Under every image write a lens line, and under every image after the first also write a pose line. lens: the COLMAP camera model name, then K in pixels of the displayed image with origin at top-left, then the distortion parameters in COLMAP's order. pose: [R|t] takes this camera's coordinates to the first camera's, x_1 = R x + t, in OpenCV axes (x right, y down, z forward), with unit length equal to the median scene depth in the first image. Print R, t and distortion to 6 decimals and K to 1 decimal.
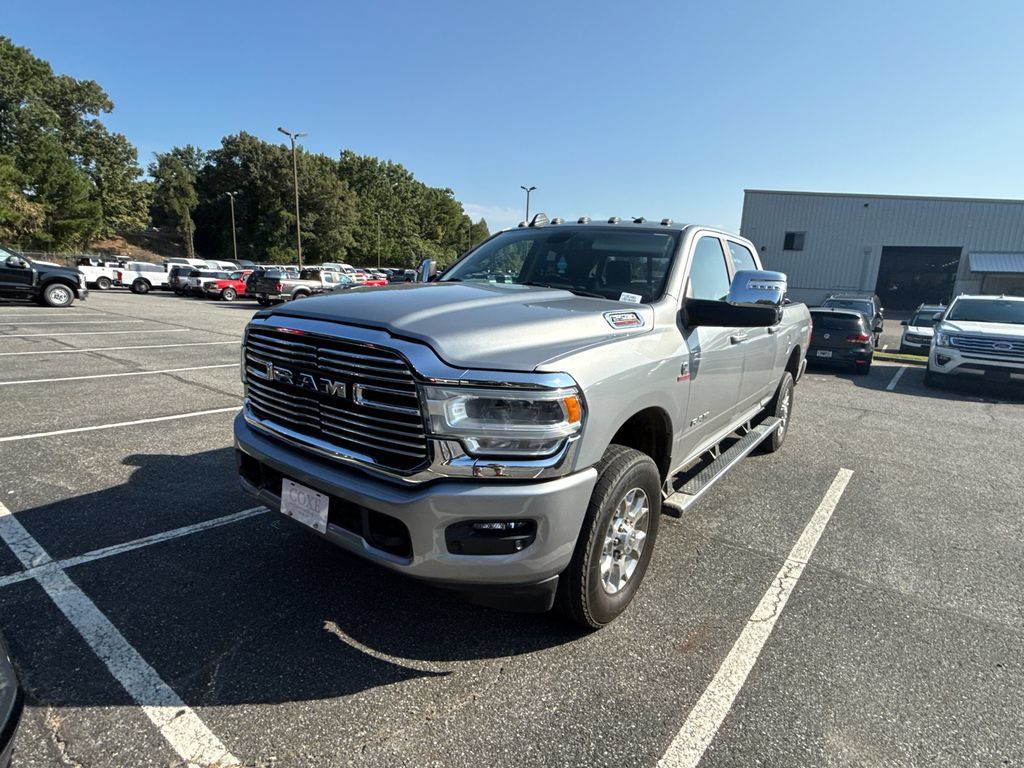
lens RADIAL K [[545.5, 0, 511.8], [0, 545.5, 385.3], [0, 0, 1]] dist [0.001165, -0.000248]
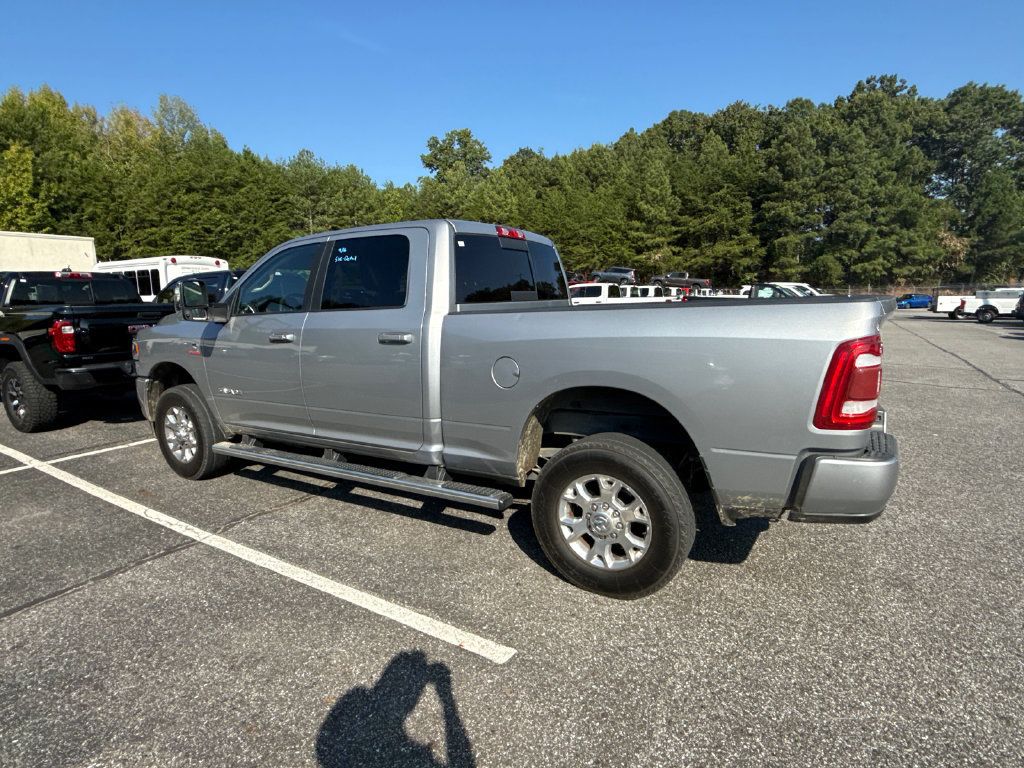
lens RADIAL K [[545.5, 0, 511.4], [0, 545.5, 386.1], [0, 0, 1]] dist [0.001165, -0.000248]
pose [[0.099155, 0.106219, -0.989387, 1.055989], [-0.163262, 0.982549, 0.089123, -0.111681], [0.981587, 0.152692, 0.114766, 0.923744]]
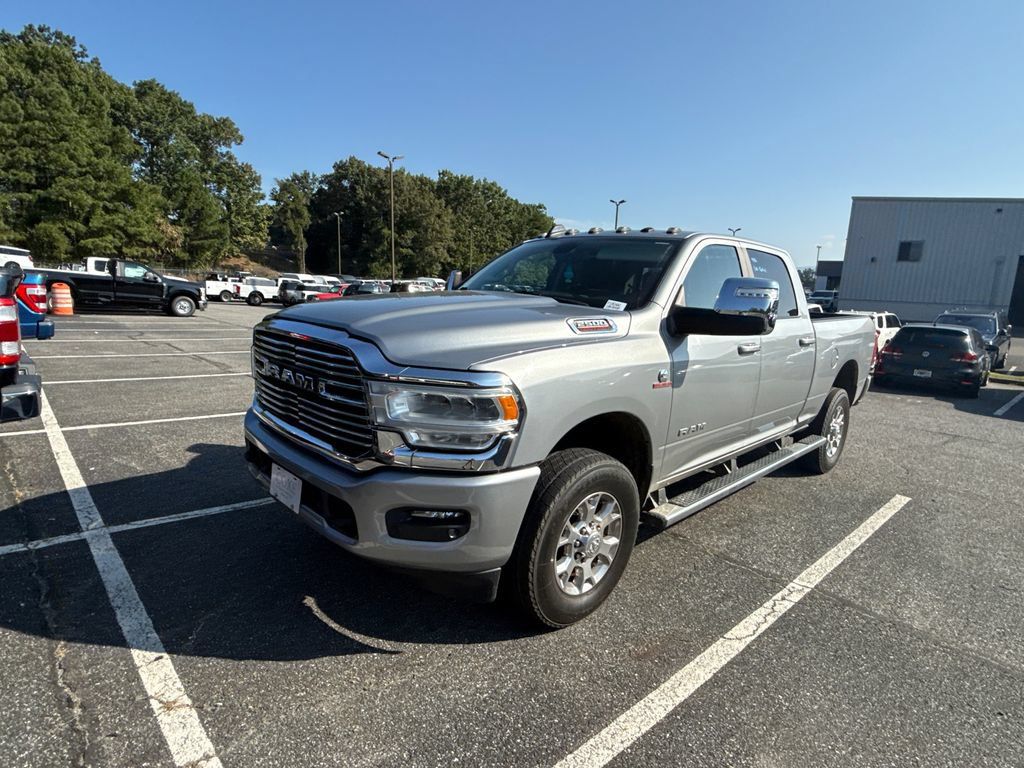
lens RADIAL K [[545.5, 0, 512.3], [0, 545.5, 385.0], [0, 0, 1]] dist [0.001165, -0.000248]
pose [[0.986588, 0.027611, -0.160876, 0.110013], [-0.031679, 0.999238, -0.022781, 0.009140], [0.160125, 0.027572, 0.986712, -0.013565]]
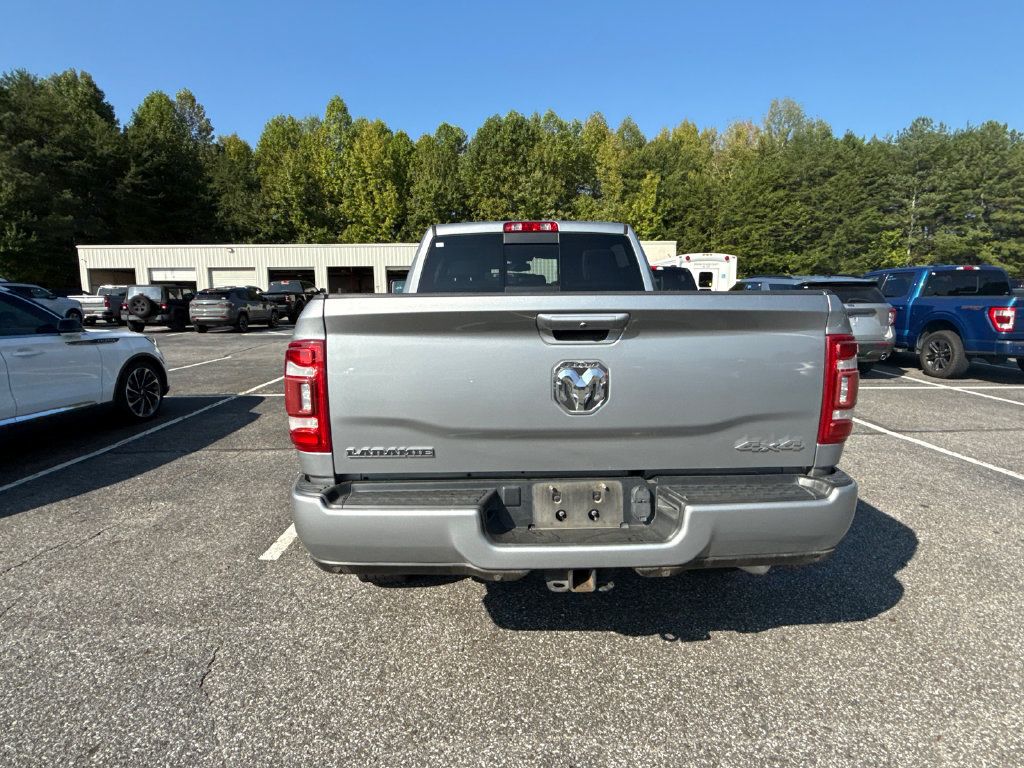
lens RADIAL K [[545.5, 0, 511.7], [0, 545.5, 386.7], [0, 0, 1]] dist [0.001165, -0.000248]
pose [[-0.784569, 0.052311, -0.617831, 0.778372], [-0.149779, 0.950936, 0.270716, -0.242636], [0.601679, 0.304933, -0.738240, 1.579072]]
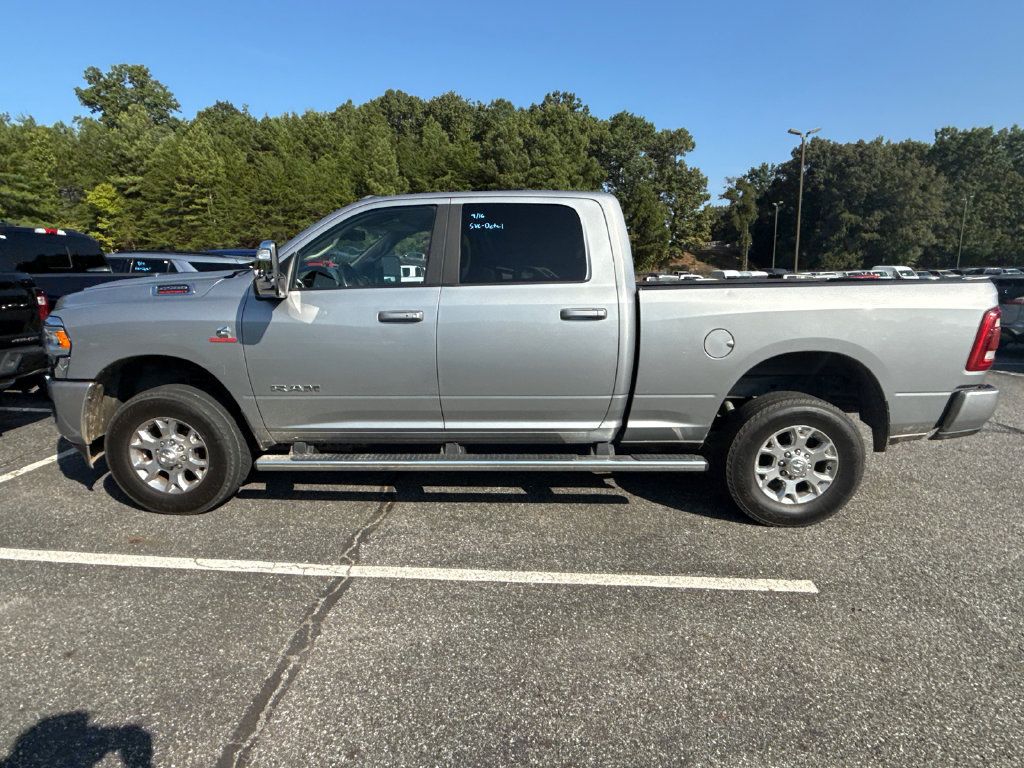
lens RADIAL K [[545.5, 0, 511.6], [0, 545.5, 386.9], [0, 0, 1]] dist [0.001165, -0.000248]
pose [[0.570779, 0.115110, -0.812995, 0.866135], [-0.127497, 0.990540, 0.050736, -0.027919], [0.811145, 0.074695, 0.580055, 0.442906]]
